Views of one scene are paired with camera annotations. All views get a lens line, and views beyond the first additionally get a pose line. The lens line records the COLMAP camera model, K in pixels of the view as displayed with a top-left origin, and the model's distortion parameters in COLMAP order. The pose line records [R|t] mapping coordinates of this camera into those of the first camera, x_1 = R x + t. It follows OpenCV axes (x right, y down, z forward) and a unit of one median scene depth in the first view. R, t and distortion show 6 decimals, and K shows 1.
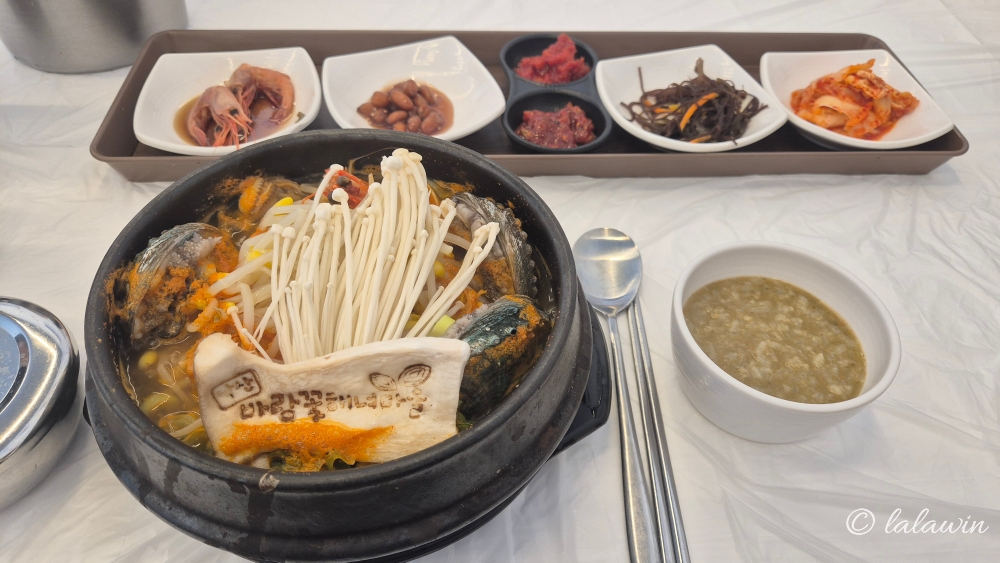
lens RADIAL K [[696.4, 0, 500.0], [0, 696.4, 281.5], [0, 0, 1]] dist [0.046750, 0.000185]
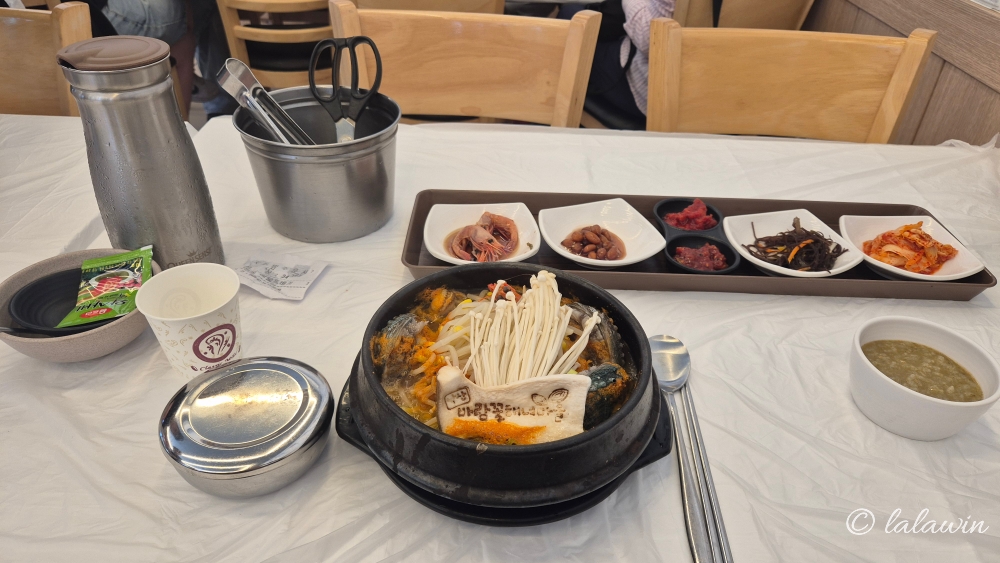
lens RADIAL K [[696.4, 0, 500.0], [0, 696.4, 281.5], [0, 0, 1]] dist [0.046750, 0.000185]
pose [[0.997941, 0.030616, -0.056354, -0.159695], [-0.042608, 0.973246, -0.225779, 0.226747], [0.047934, 0.227715, 0.972547, -0.651616]]
